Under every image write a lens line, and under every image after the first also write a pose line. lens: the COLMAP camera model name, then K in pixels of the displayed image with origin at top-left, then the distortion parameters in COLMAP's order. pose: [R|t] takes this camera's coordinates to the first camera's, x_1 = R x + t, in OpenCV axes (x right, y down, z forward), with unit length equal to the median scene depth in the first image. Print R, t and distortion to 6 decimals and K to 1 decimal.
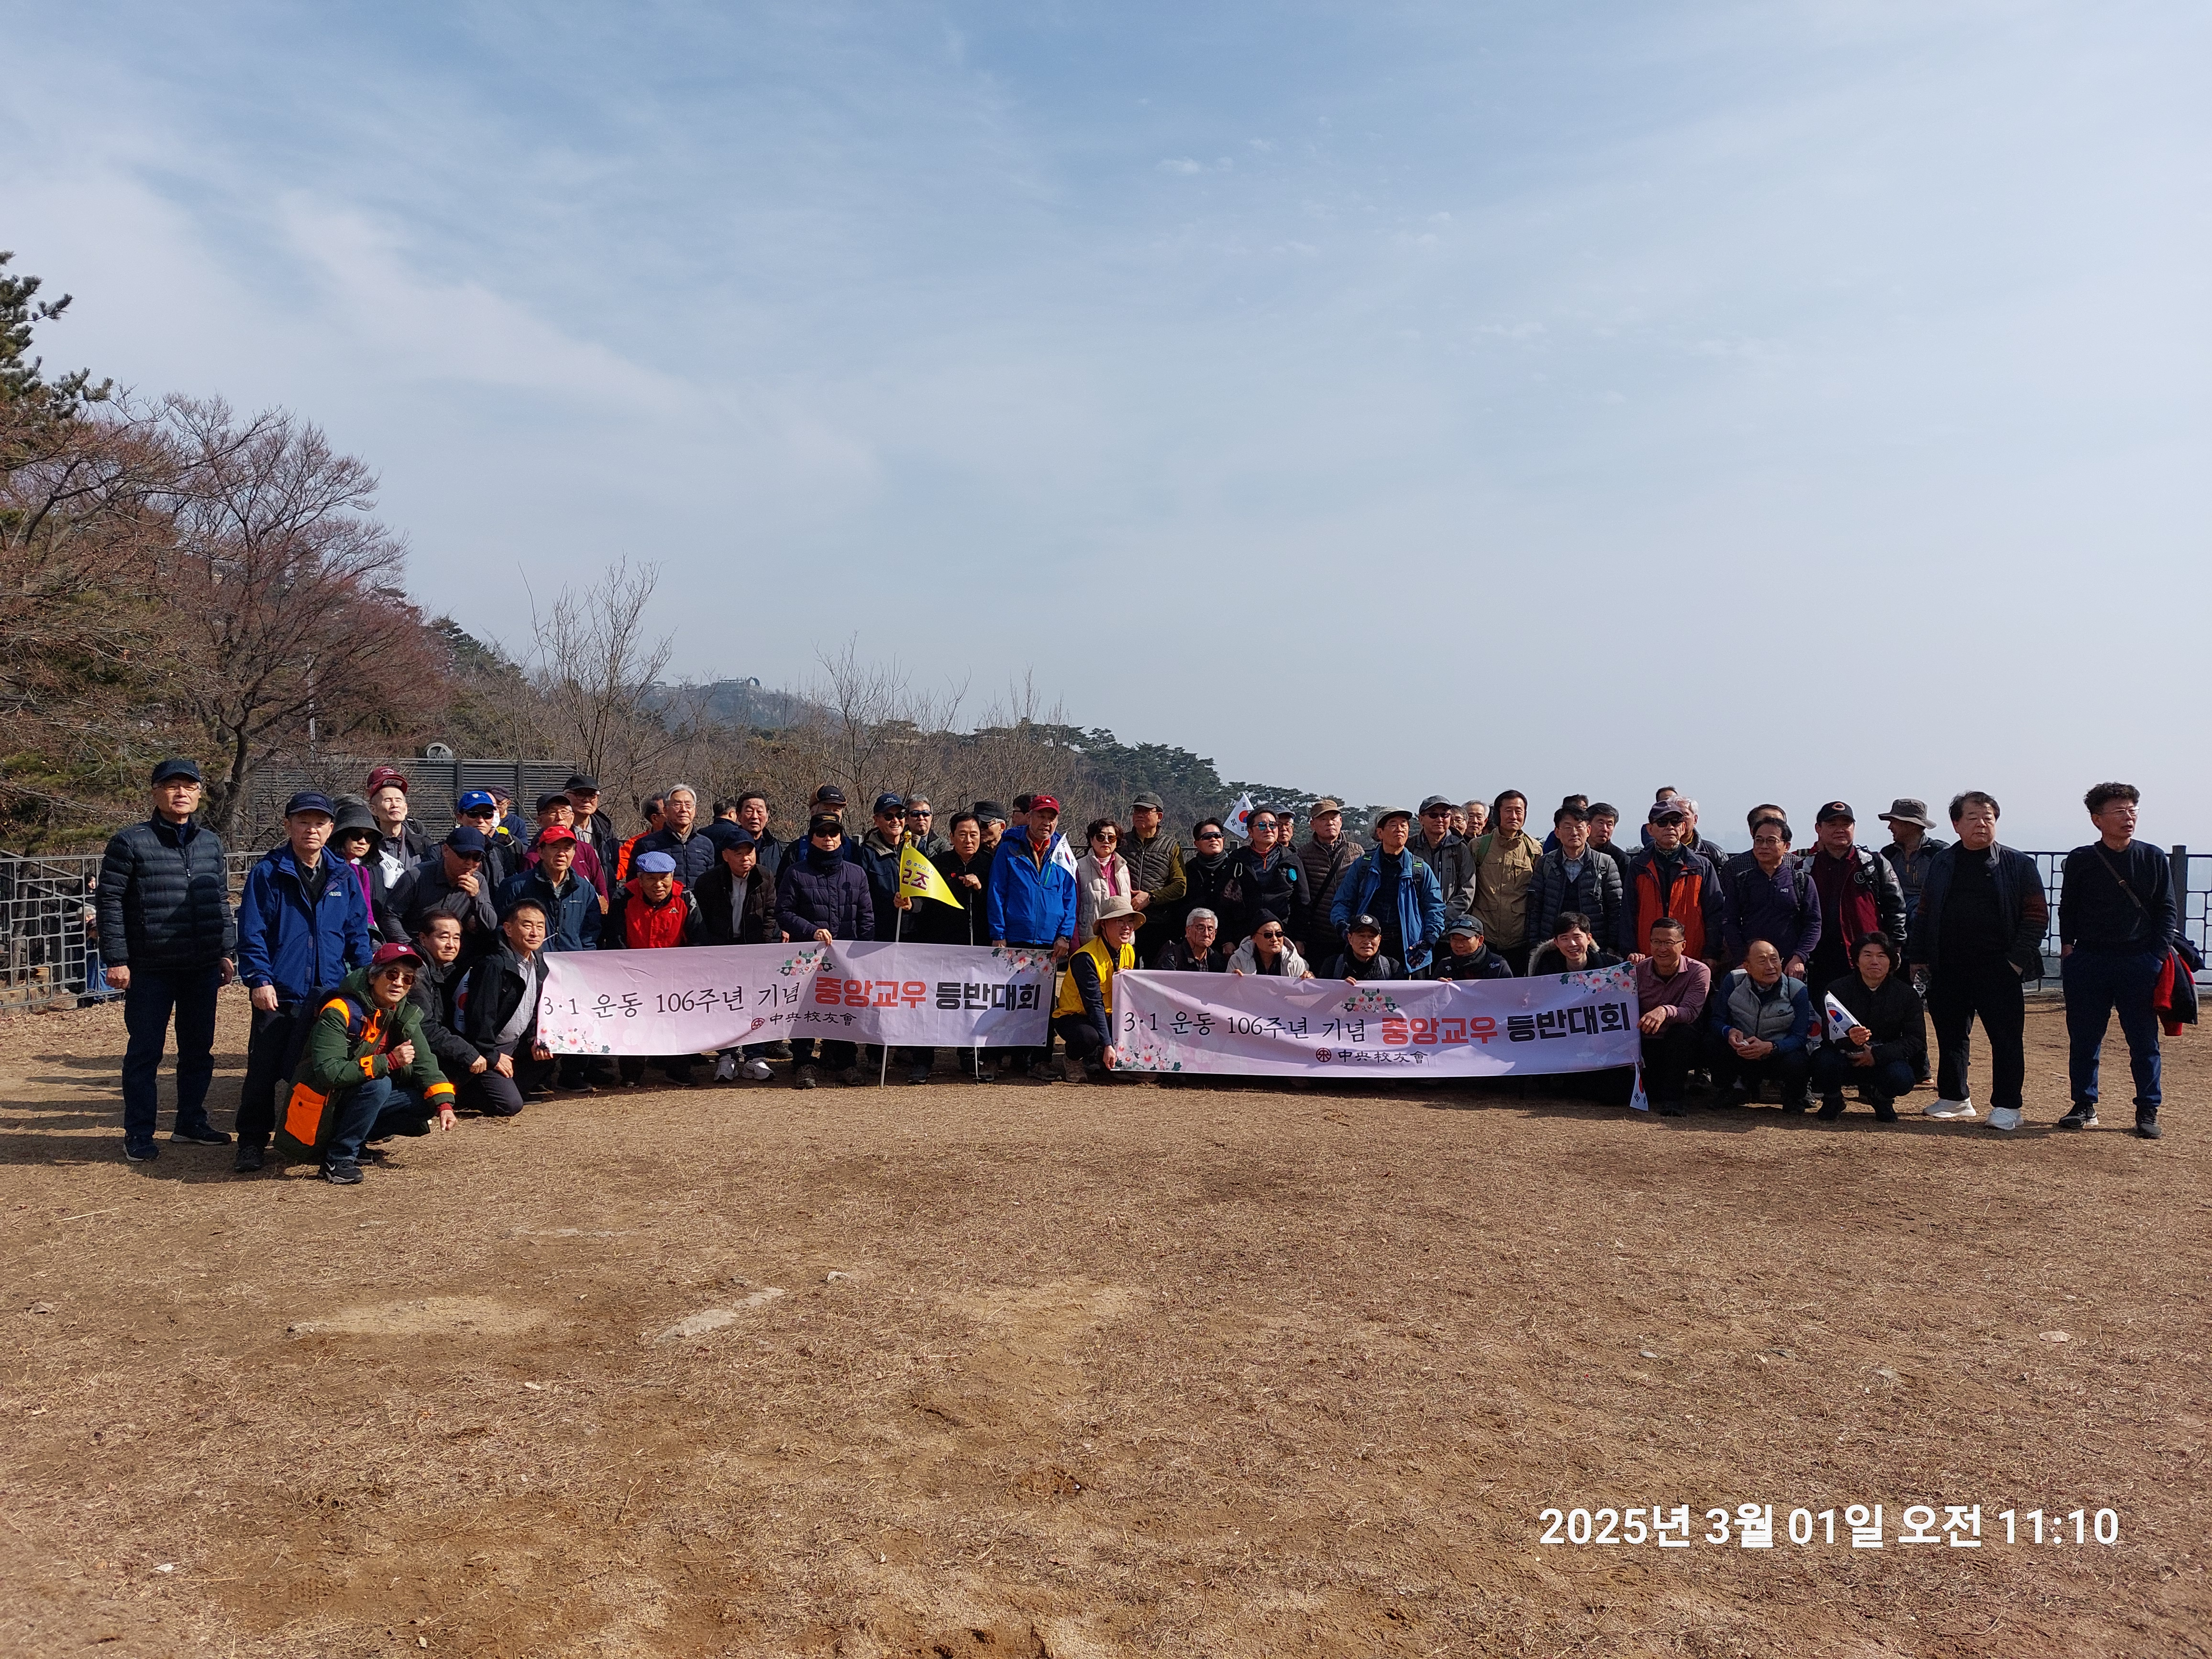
lens RADIAL K [[1712.7, 0, 1106.0], [0, 1712.7, 829.5], [0, 0, 1]] dist [0.104255, -0.137161]
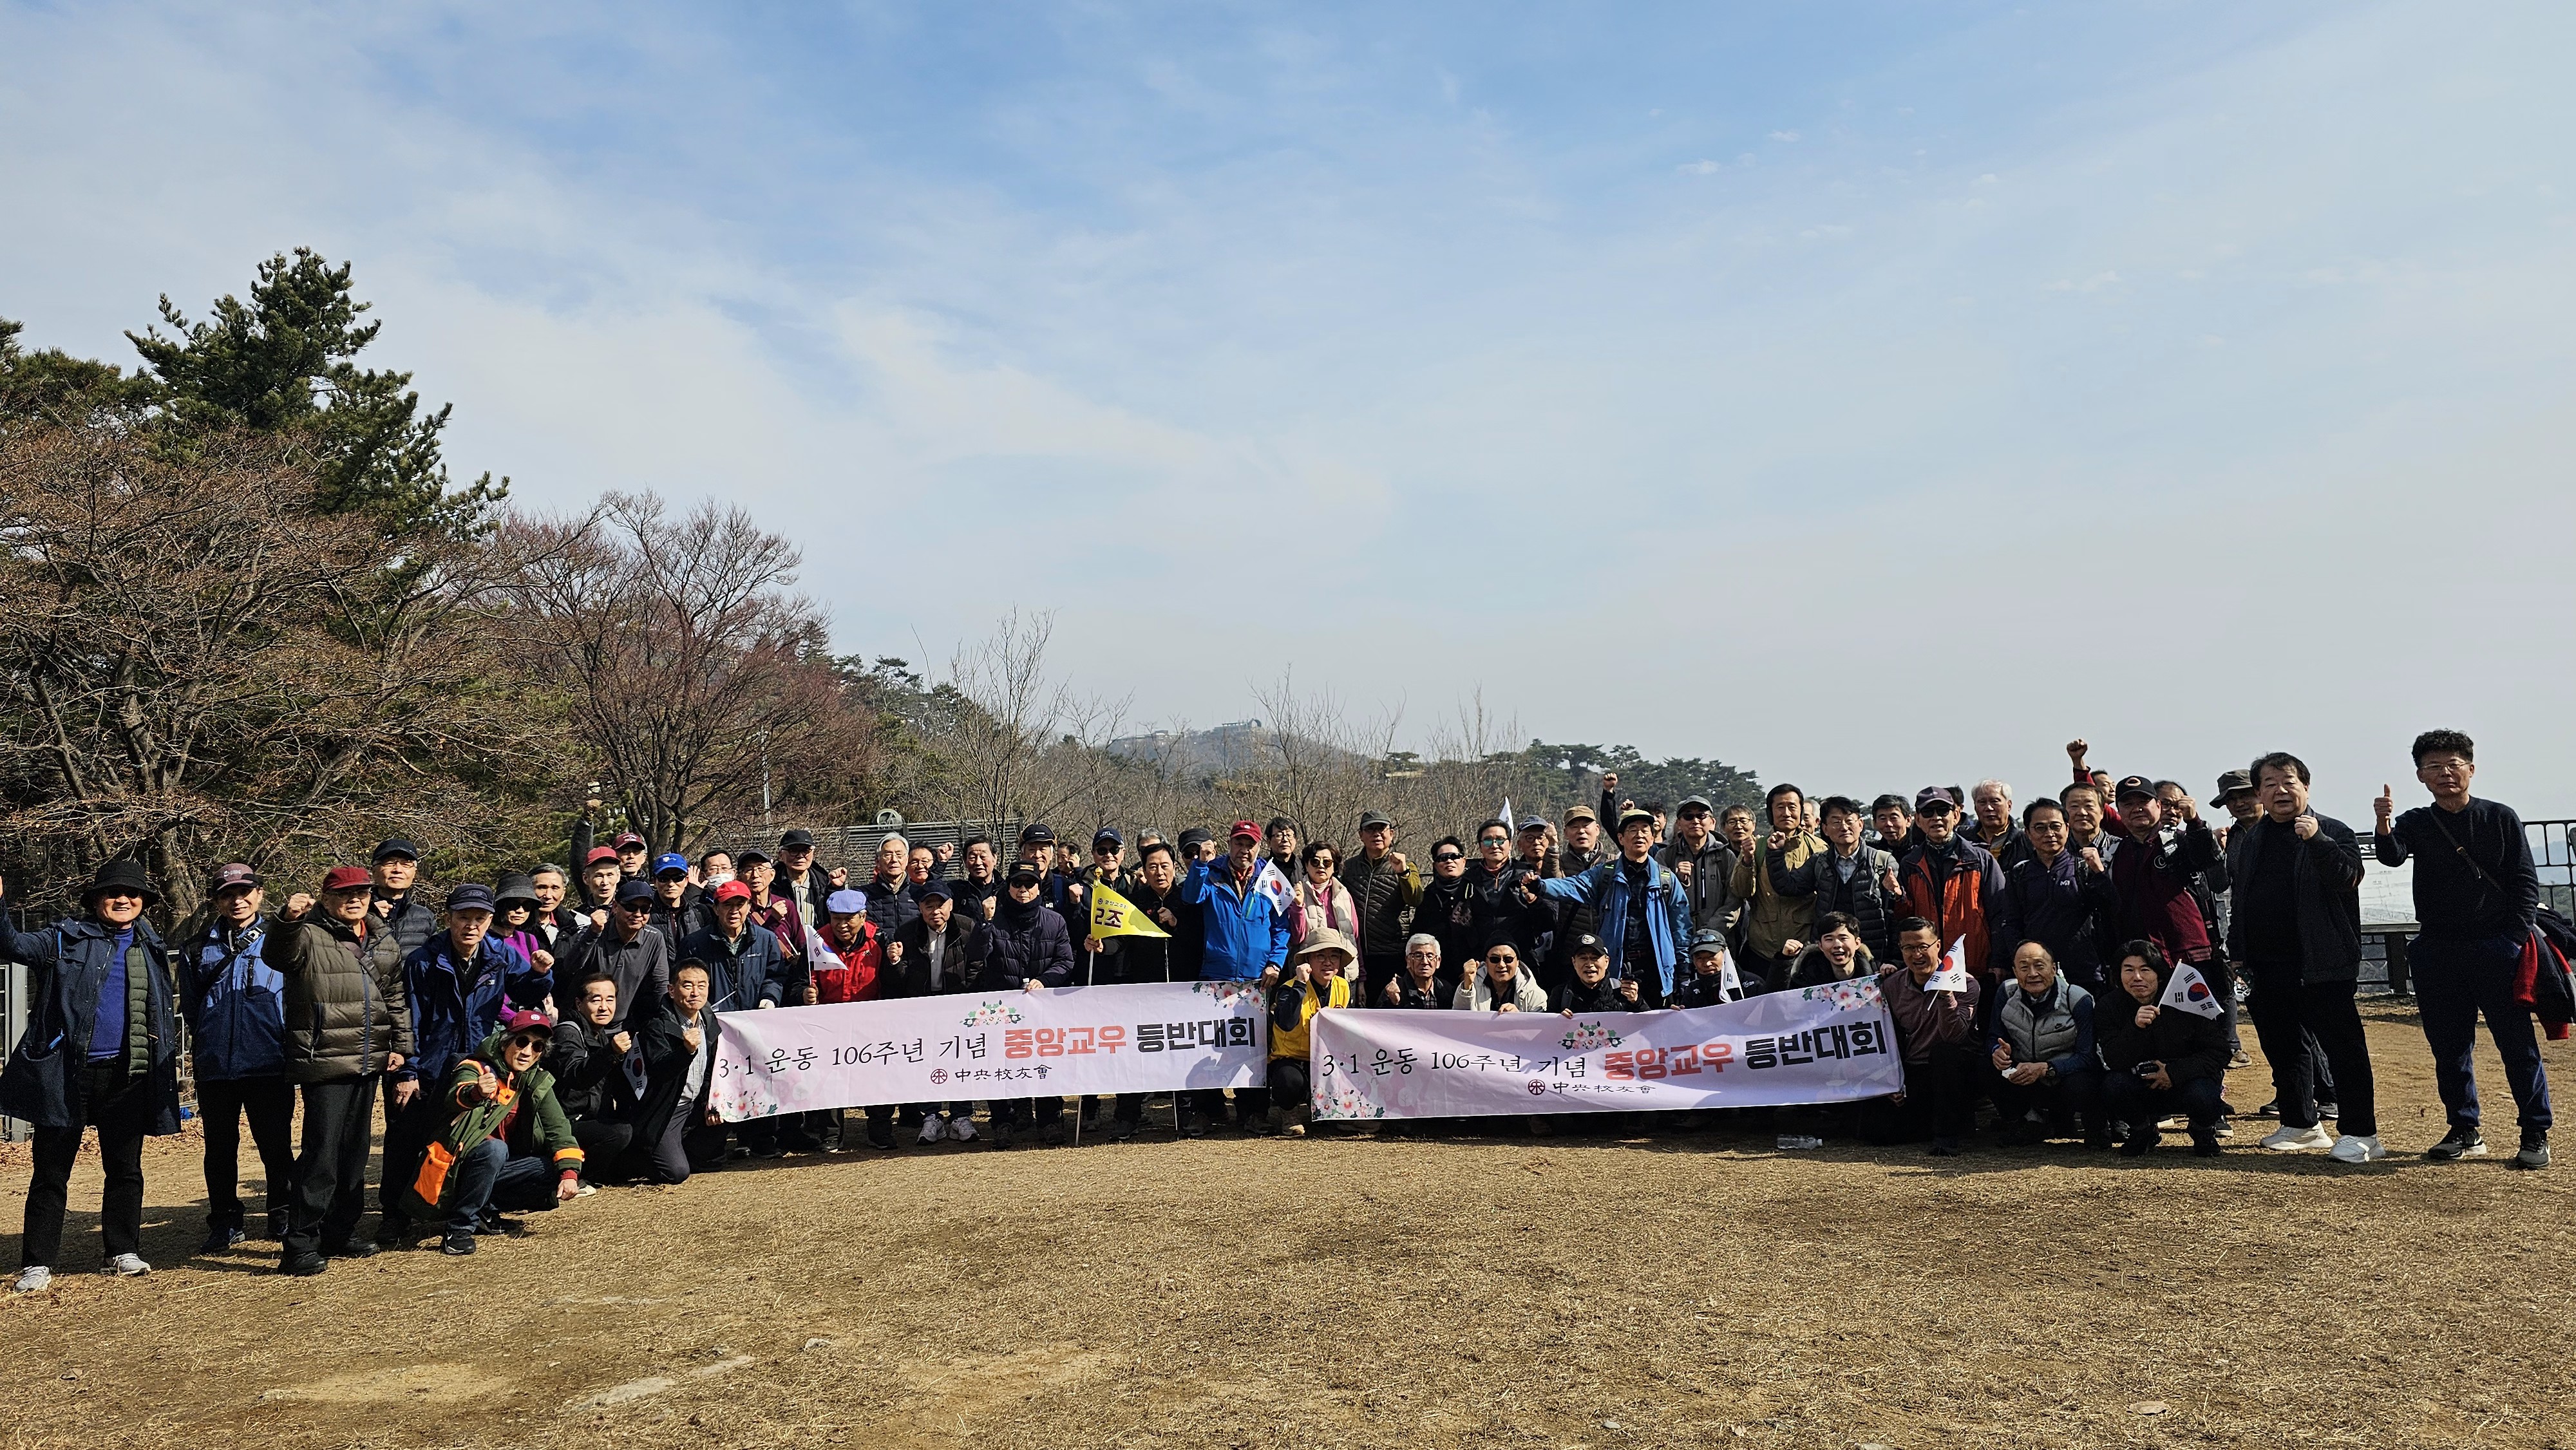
lens RADIAL K [[1767.1, 0, 1340.9], [0, 1767.1, 730.0], [0, 0, 1]] dist [0.047778, -0.000568]
pose [[0.980578, -0.067544, -0.184134, 0.201560], [0.053723, 0.995422, -0.079048, 0.010309], [0.188631, 0.067621, 0.979717, 0.066501]]
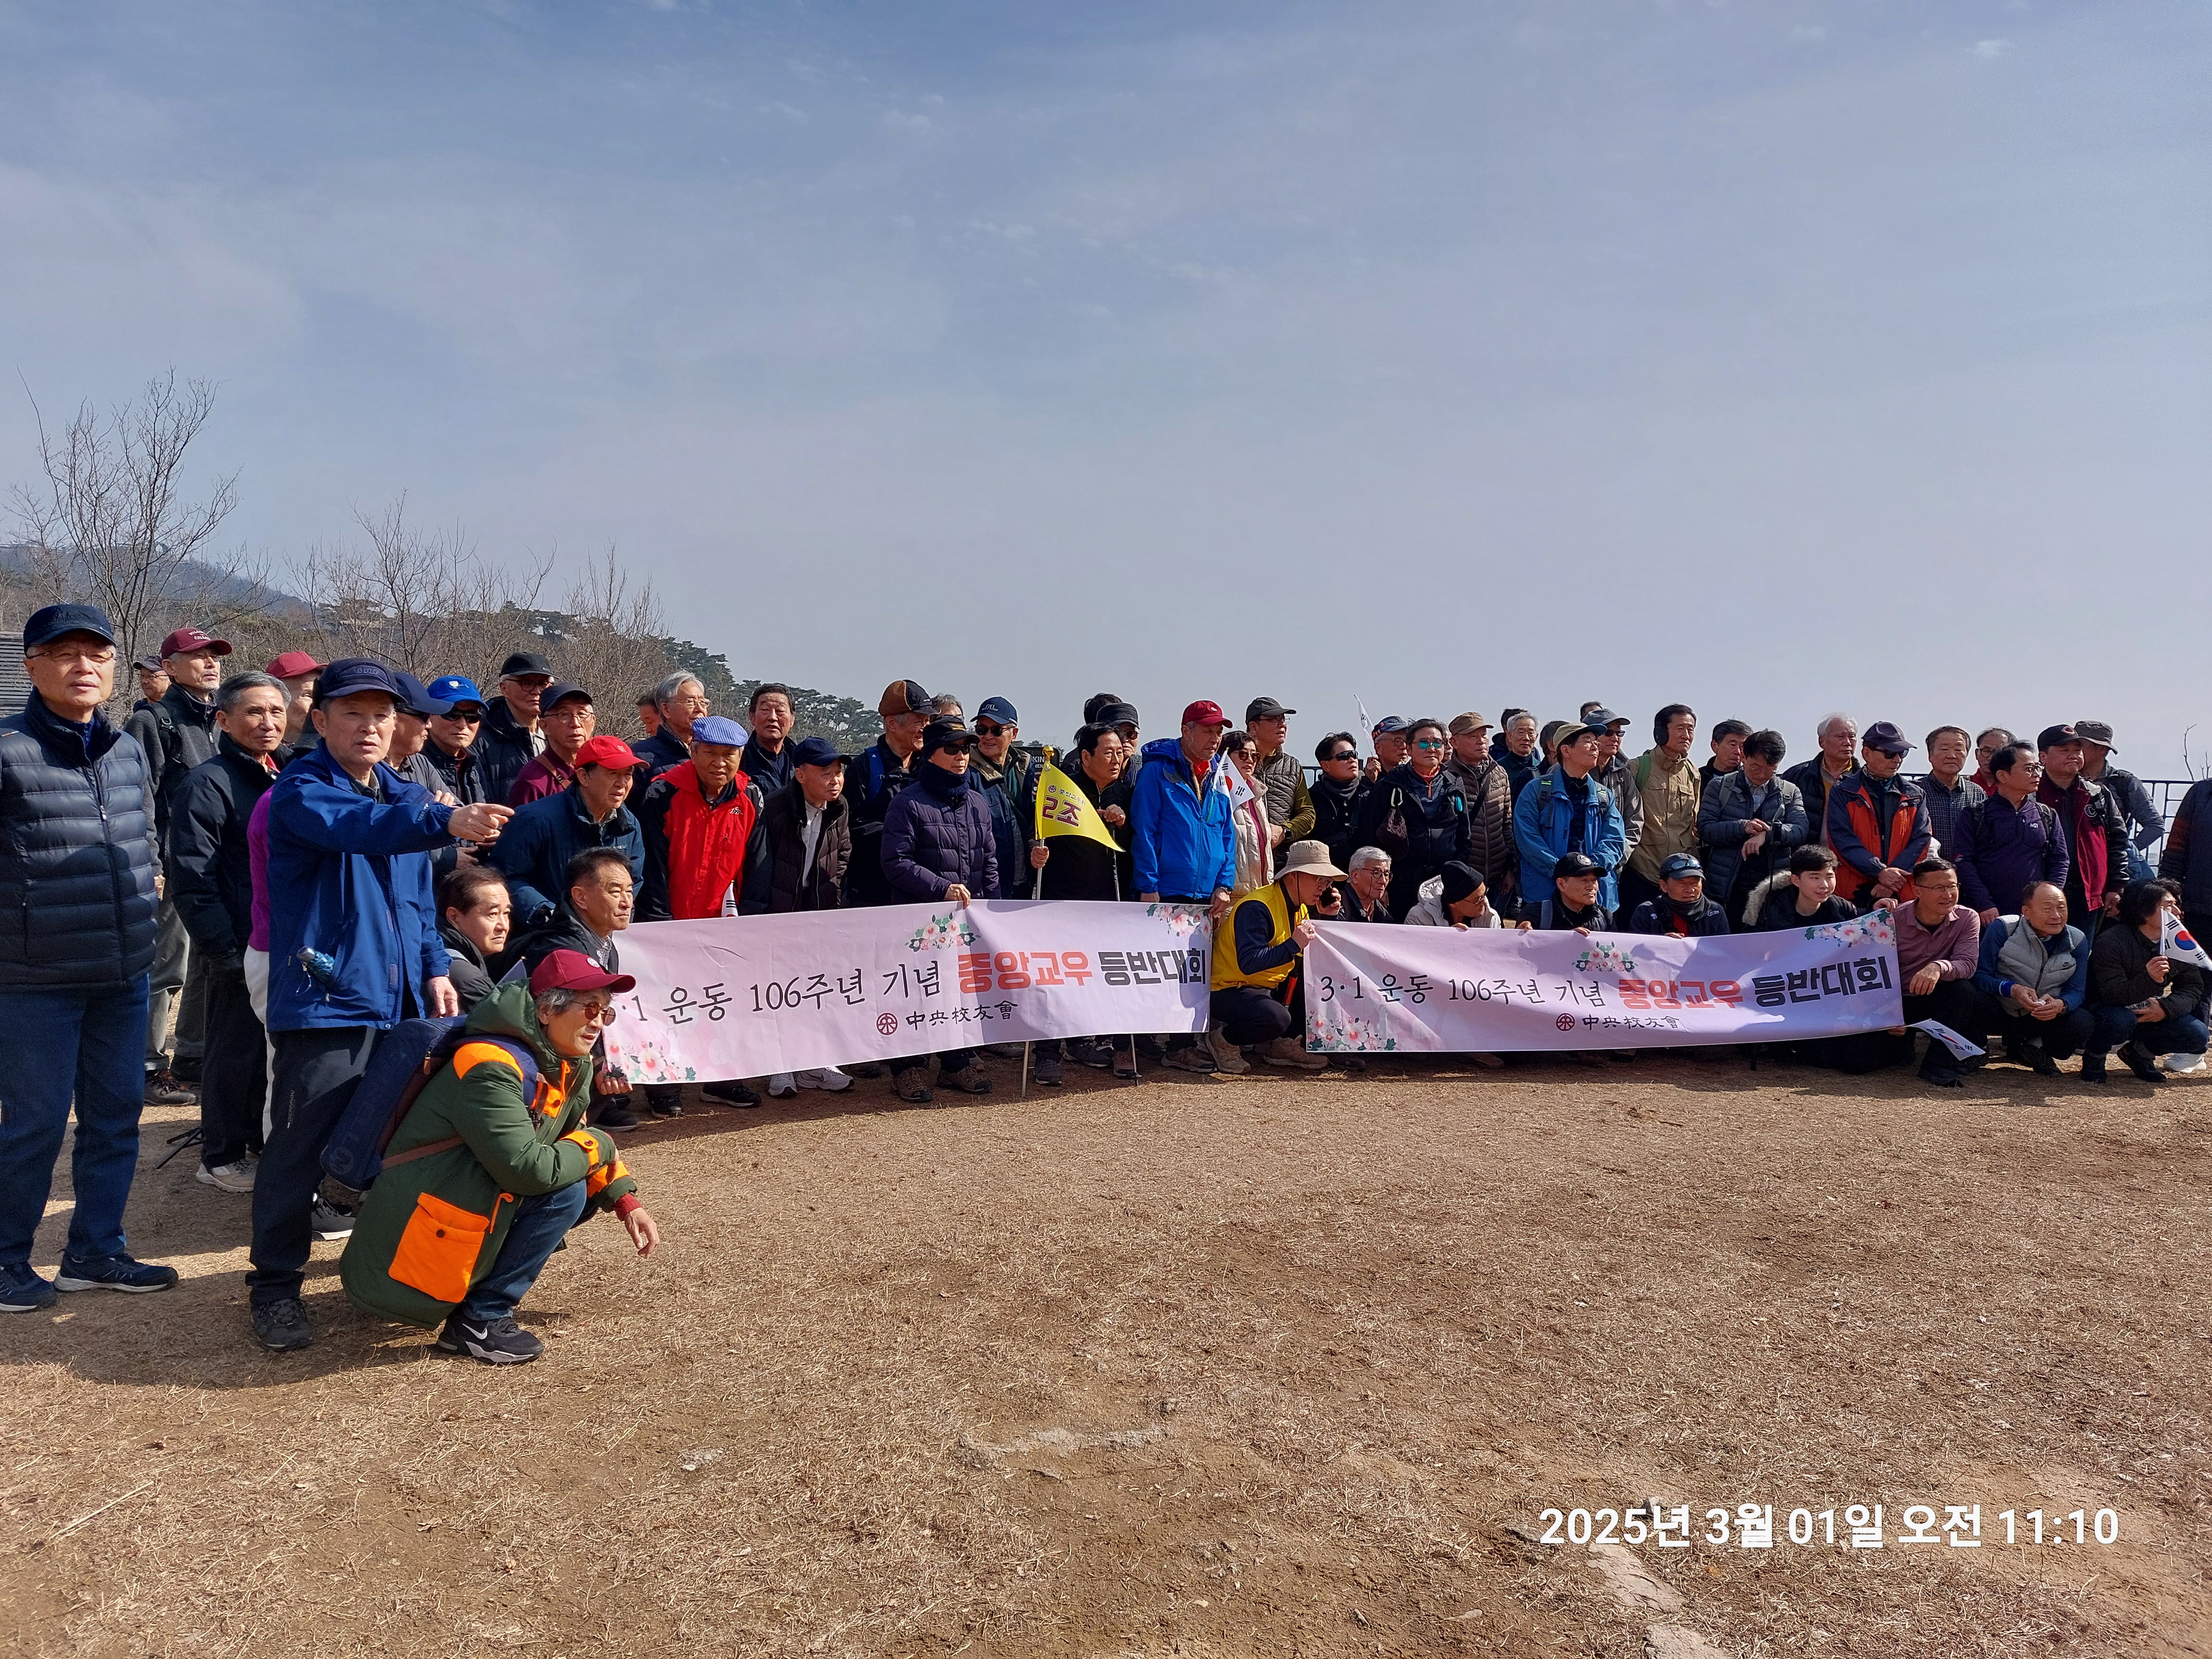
lens RADIAL K [[1712.7, 0, 1106.0], [0, 1712.7, 829.5], [0, 0, 1]] dist [0.104255, -0.137161]
pose [[0.946177, -0.003393, 0.323632, -0.330518], [-0.015049, 0.998402, 0.054463, -0.003606], [-0.323300, -0.056402, 0.944614, 0.309027]]
